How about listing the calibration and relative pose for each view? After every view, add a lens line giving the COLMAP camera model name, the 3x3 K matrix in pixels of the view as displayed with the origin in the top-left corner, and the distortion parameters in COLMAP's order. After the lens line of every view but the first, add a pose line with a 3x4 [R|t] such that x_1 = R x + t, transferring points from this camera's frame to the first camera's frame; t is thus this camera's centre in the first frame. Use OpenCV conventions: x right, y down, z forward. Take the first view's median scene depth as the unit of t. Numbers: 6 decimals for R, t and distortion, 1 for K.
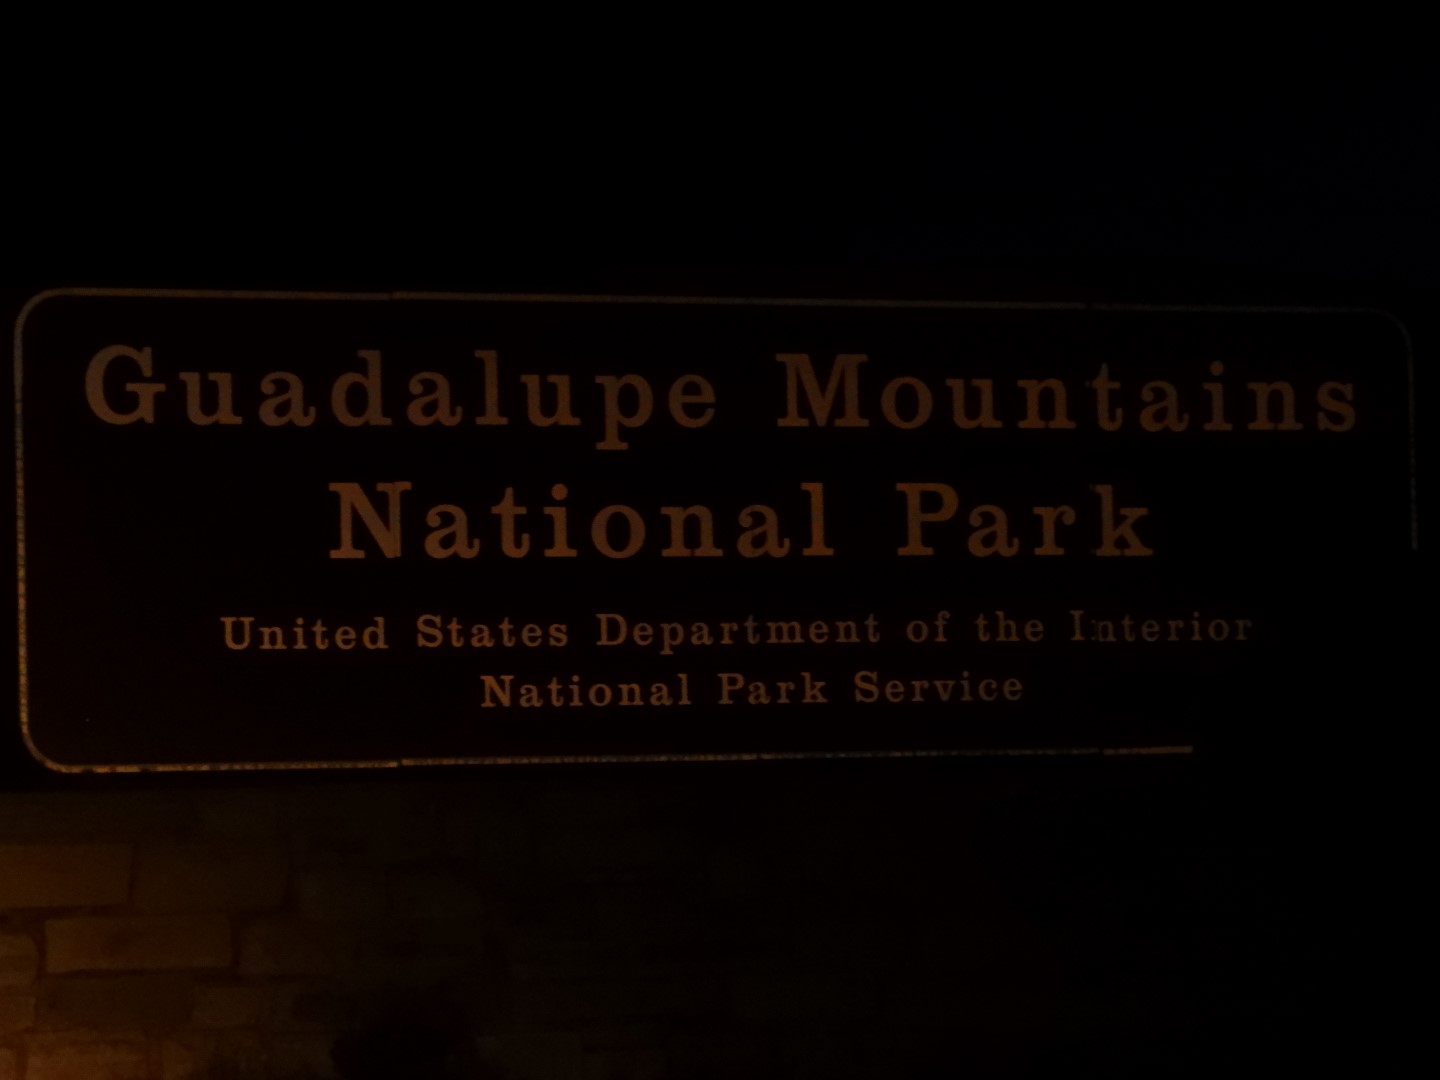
lens RADIAL K [[5680.0, 0, 721.5], [0, 5680.0, 540.8], [0, 0, 1]] dist [0.280704, 0.000000]
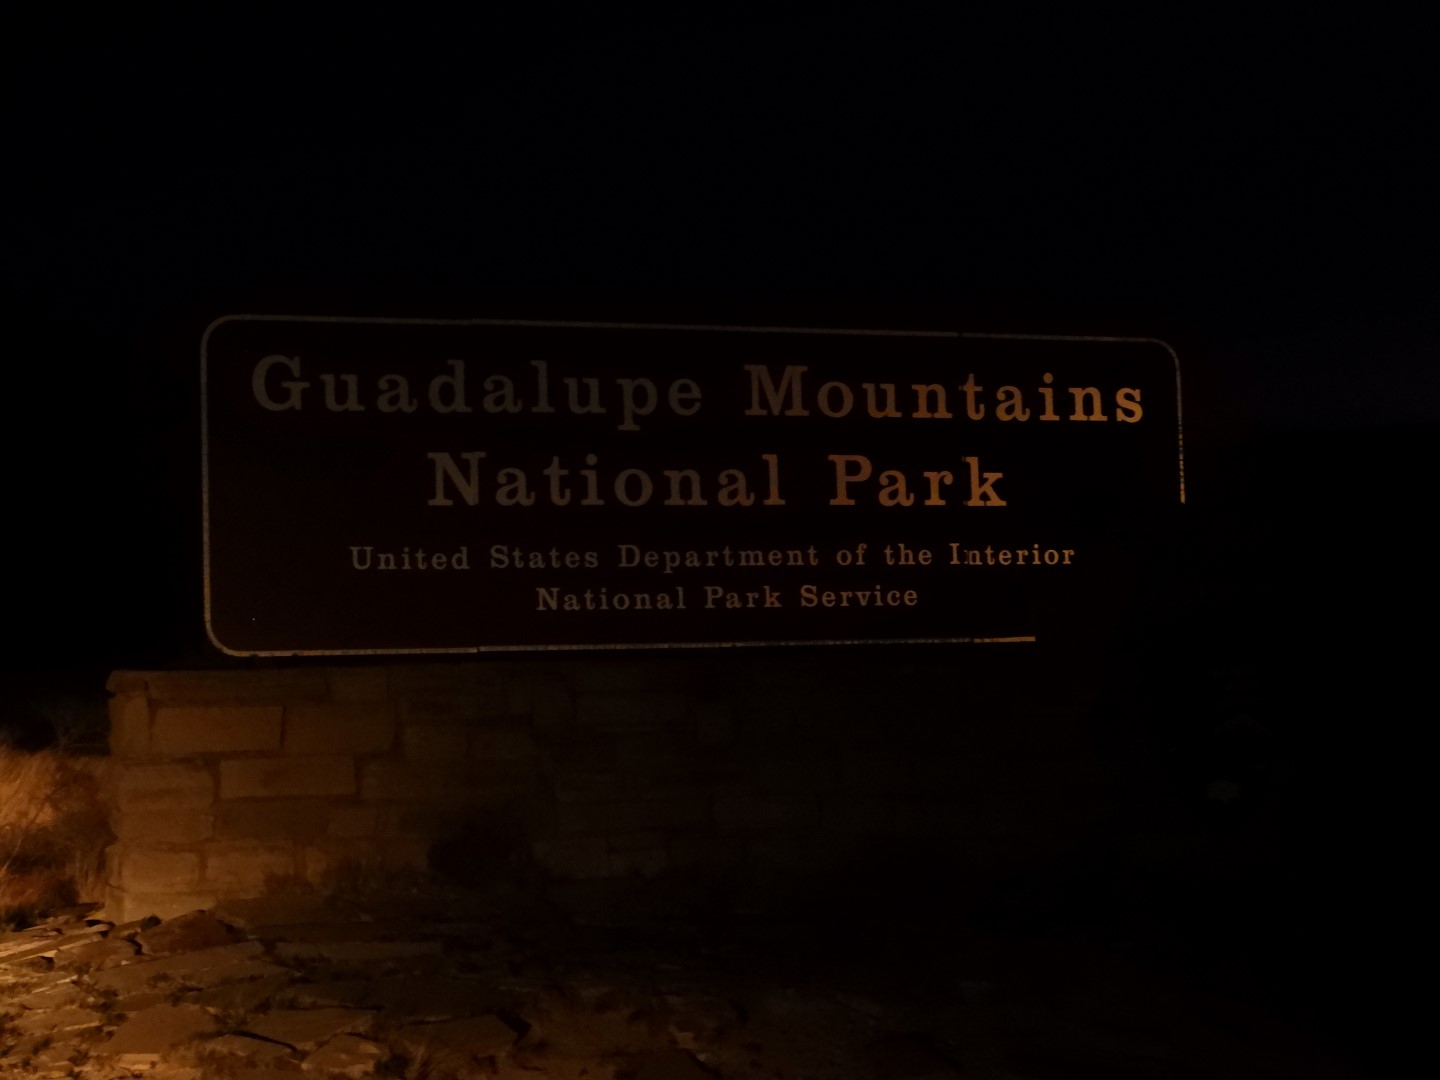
lens RADIAL K [[2754.6, 0, 717.2], [0, 2754.6, 539.0], [0, 0, 1]] dist [0.007127, 0.000000]
pose [[0.999817, -0.009084, -0.016847, 0.014463], [0.008814, 0.999833, -0.016025, 0.022656], [0.016990, 0.015873, 0.999730, 0.308904]]
